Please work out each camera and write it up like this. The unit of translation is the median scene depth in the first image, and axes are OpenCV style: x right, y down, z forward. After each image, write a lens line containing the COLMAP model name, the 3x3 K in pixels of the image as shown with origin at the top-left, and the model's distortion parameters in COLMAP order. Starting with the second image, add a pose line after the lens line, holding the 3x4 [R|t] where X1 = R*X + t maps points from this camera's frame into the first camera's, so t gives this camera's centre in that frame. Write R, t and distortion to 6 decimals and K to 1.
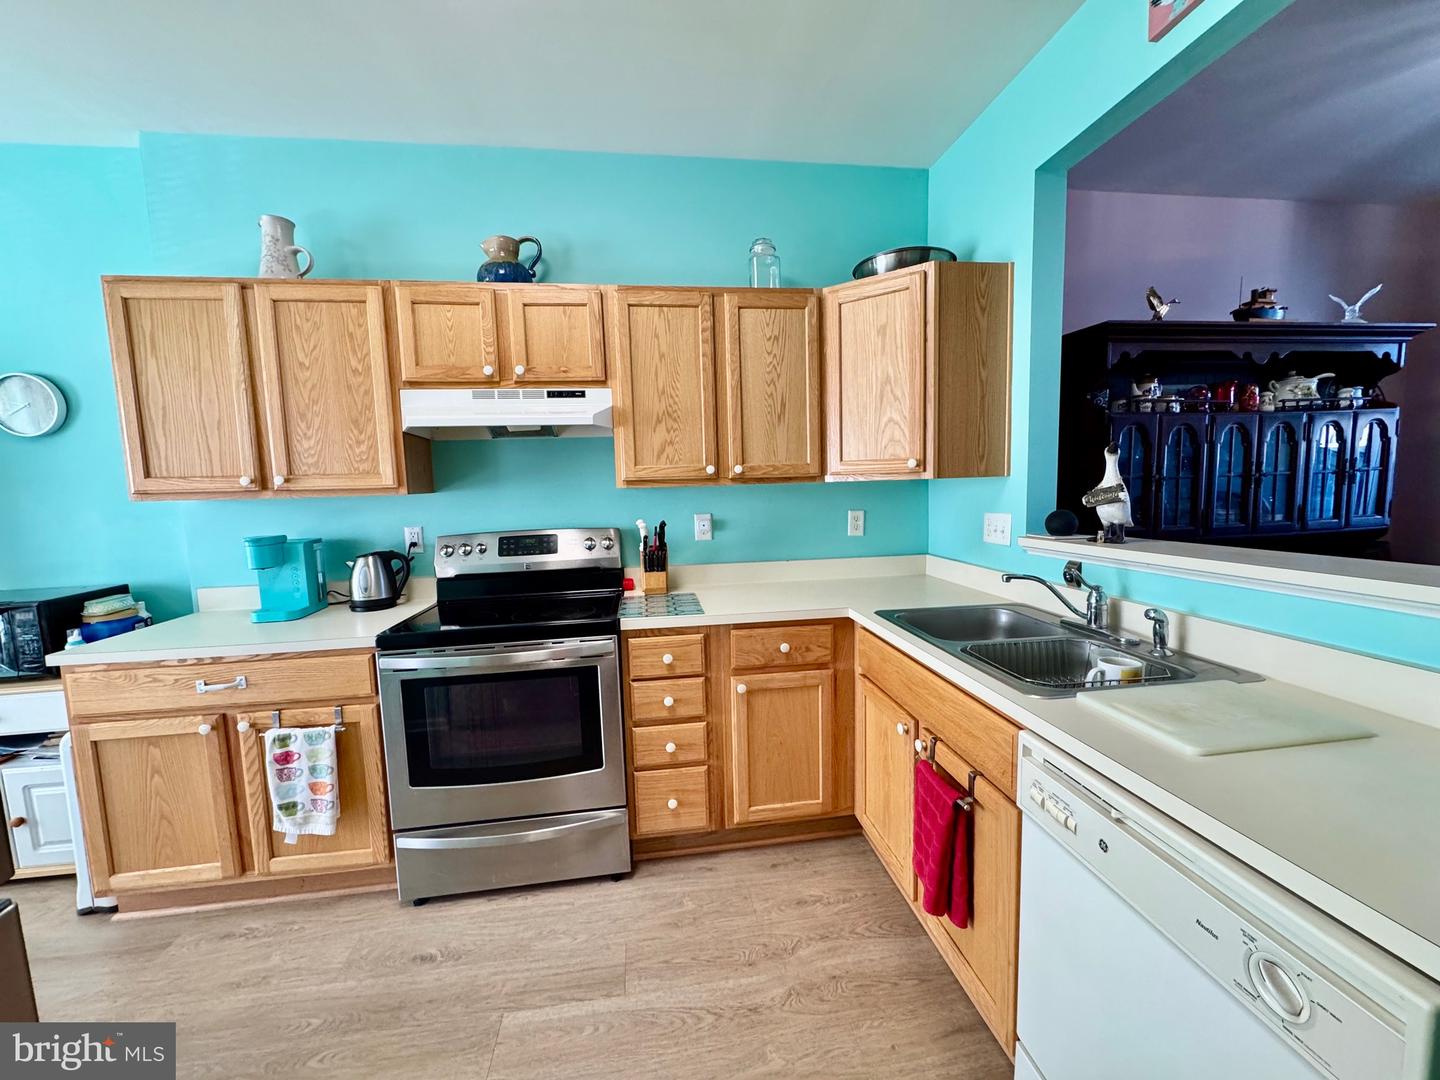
lens RADIAL K [[581.3, 0, 723.9], [0, 581.3, 541.9], [0, 0, 1]] dist [-0.000972, 0.000064]
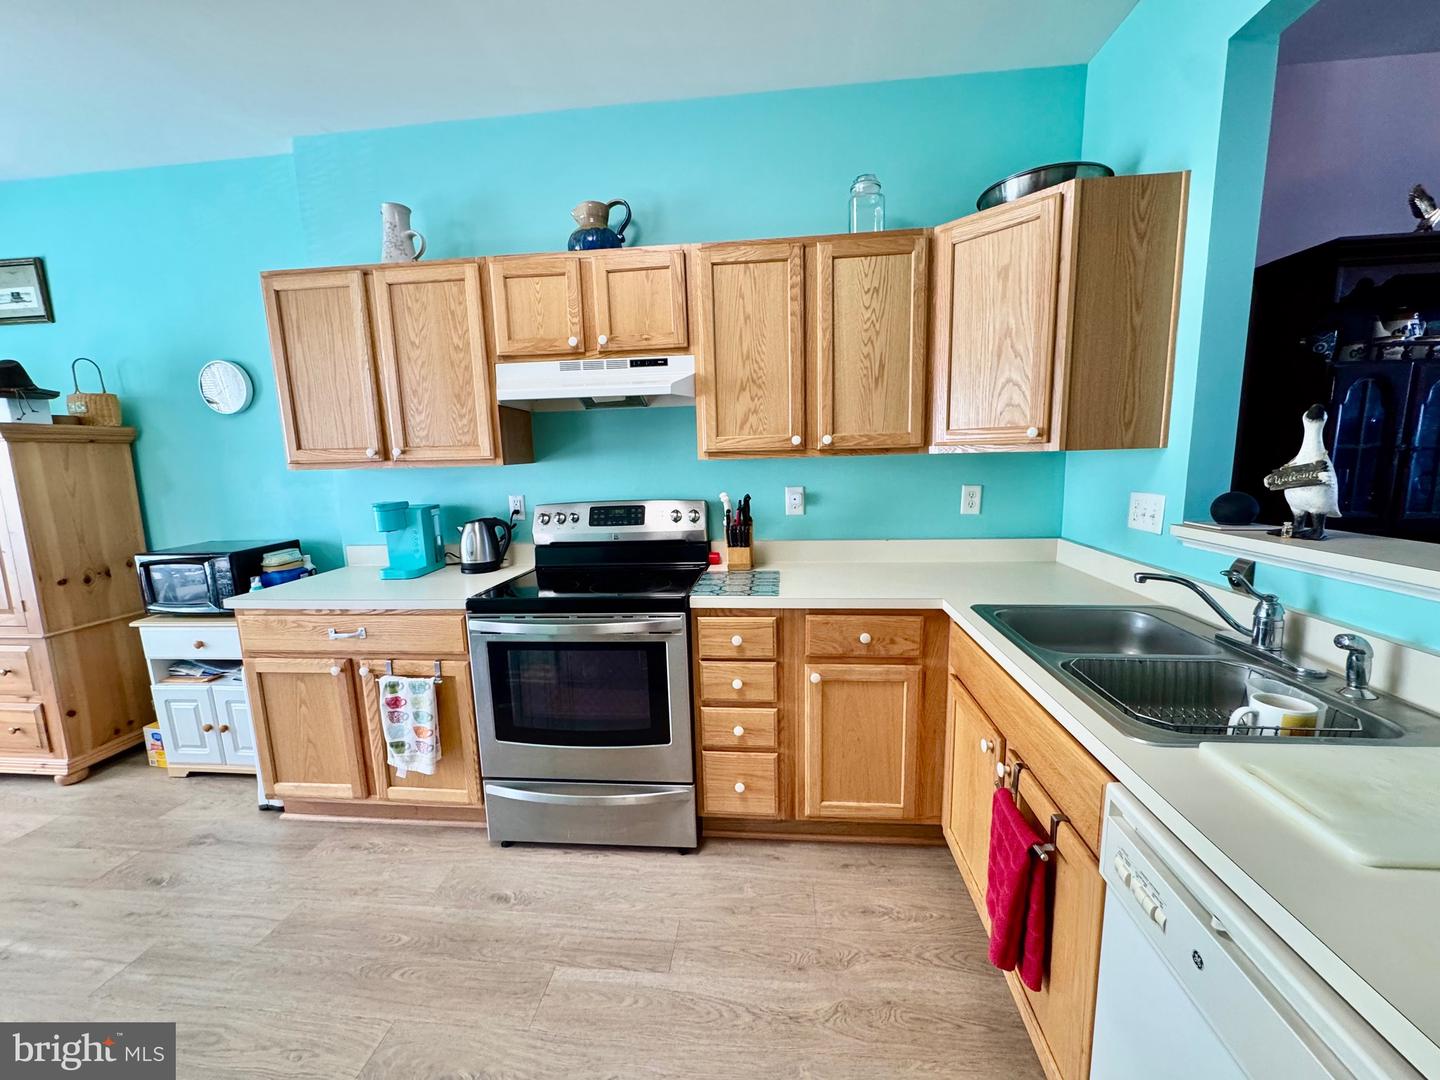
lens RADIAL K [[581.3, 0, 721.4], [0, 581.3, 542.5], [0, 0, 1]] dist [-0.000972, 0.000064]
pose [[0.970431, 0.039086, -0.238193, 0.097460], [-0.024287, 0.997606, 0.064752, -0.021013], [0.240154, -0.057053, 0.969057, 0.072266]]
